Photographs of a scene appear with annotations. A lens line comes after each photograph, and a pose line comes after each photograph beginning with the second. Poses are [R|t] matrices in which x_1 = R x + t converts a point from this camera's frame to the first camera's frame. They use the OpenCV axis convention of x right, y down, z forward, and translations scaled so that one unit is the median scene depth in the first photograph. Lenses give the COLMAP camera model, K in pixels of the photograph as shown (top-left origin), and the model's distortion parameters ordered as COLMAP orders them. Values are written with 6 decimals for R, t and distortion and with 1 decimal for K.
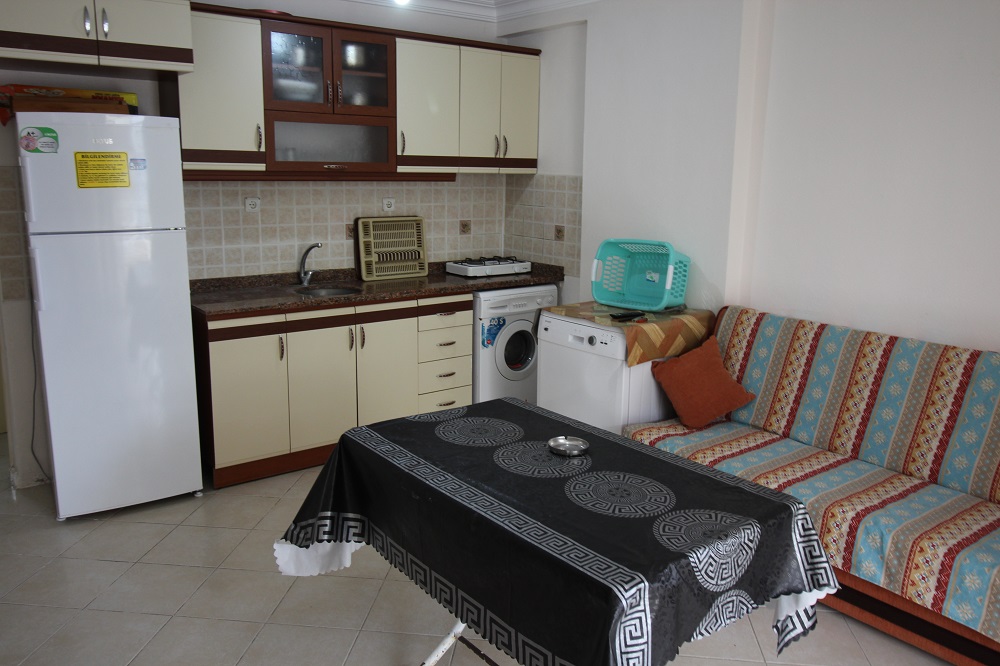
lens RADIAL K [[780.8, 0, 495.2], [0, 780.8, 314.8], [0, 0, 1]] dist [0.009608, -0.008797]
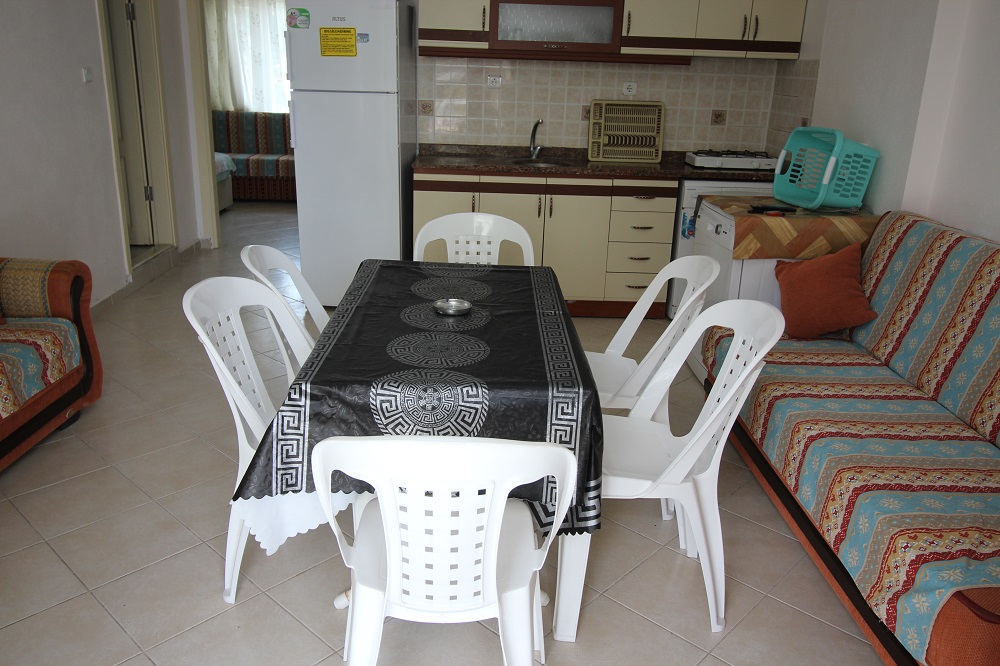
lens RADIAL K [[780.8, 0, 492.5], [0, 780.8, 316.1], [0, 0, 1]] dist [0.009608, -0.008797]
pose [[0.801095, 0.189474, -0.567756, 0.434030], [-0.131039, 0.981080, 0.142515, 0.034968], [0.584017, -0.039770, 0.810766, 0.065481]]
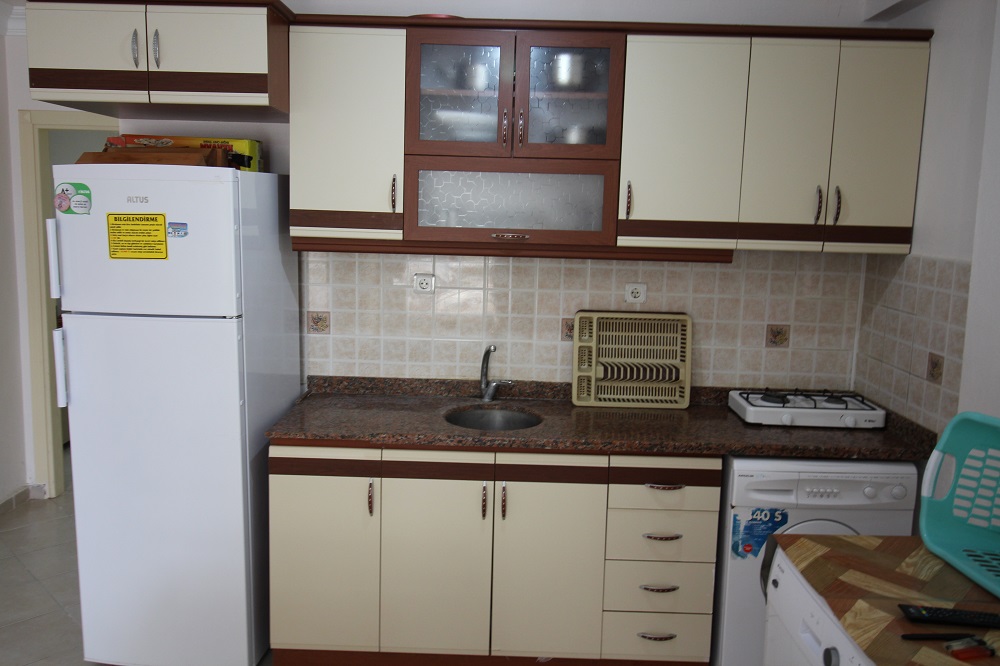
lens RADIAL K [[780.8, 0, 497.6], [0, 780.8, 312.9], [0, 0, 1]] dist [0.009608, -0.008797]
pose [[0.786996, 0.085669, -0.610981, 0.211173], [-0.129396, 0.991206, -0.027691, -0.111286], [0.603236, 0.100851, 0.791161, 0.504235]]
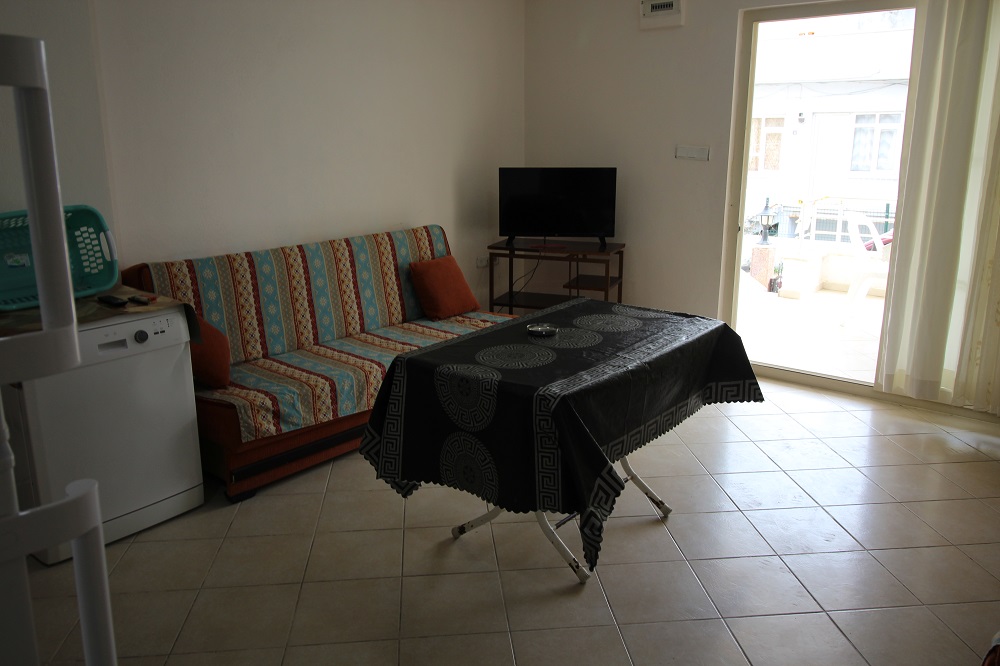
lens RADIAL K [[780.8, 0, 500.1], [0, 780.8, 329.1], [0, 0, 1]] dist [0.009608, -0.008797]
pose [[-0.213422, -0.262226, 0.941110, -0.637721], [0.177684, 0.936820, 0.301325, -0.135887], [-0.960666, 0.231529, -0.153345, 0.730630]]
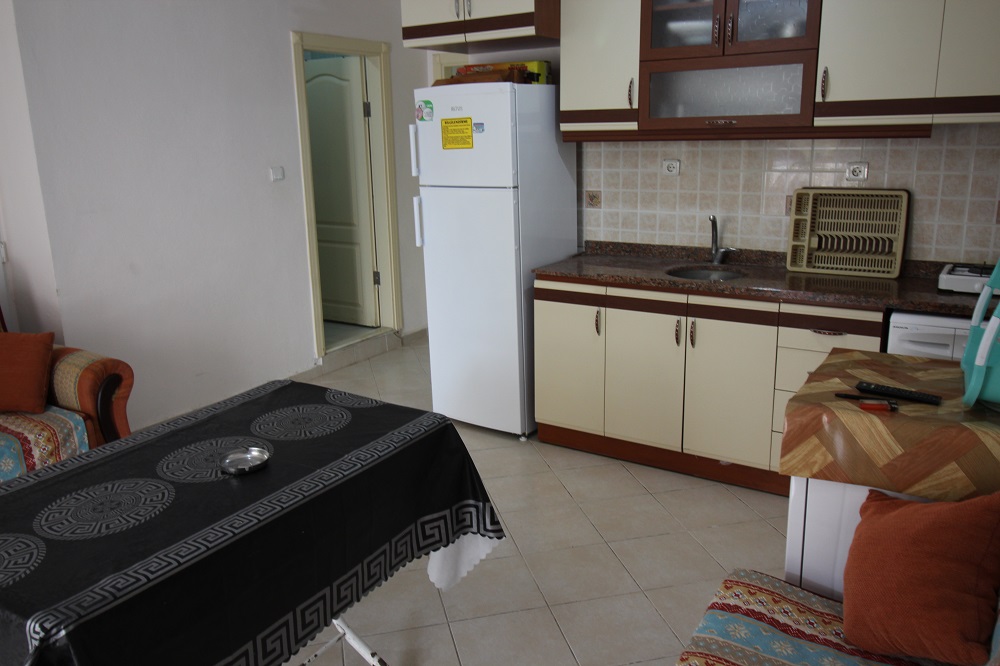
lens RADIAL K [[780.8, 0, 491.0], [0, 780.8, 315.1], [0, 0, 1]] dist [0.009608, -0.008797]
pose [[0.334297, 0.194307, -0.922220, 0.532538], [-0.149712, 0.977040, 0.151588, -0.086513], [0.930501, 0.087392, 0.355711, 0.540467]]
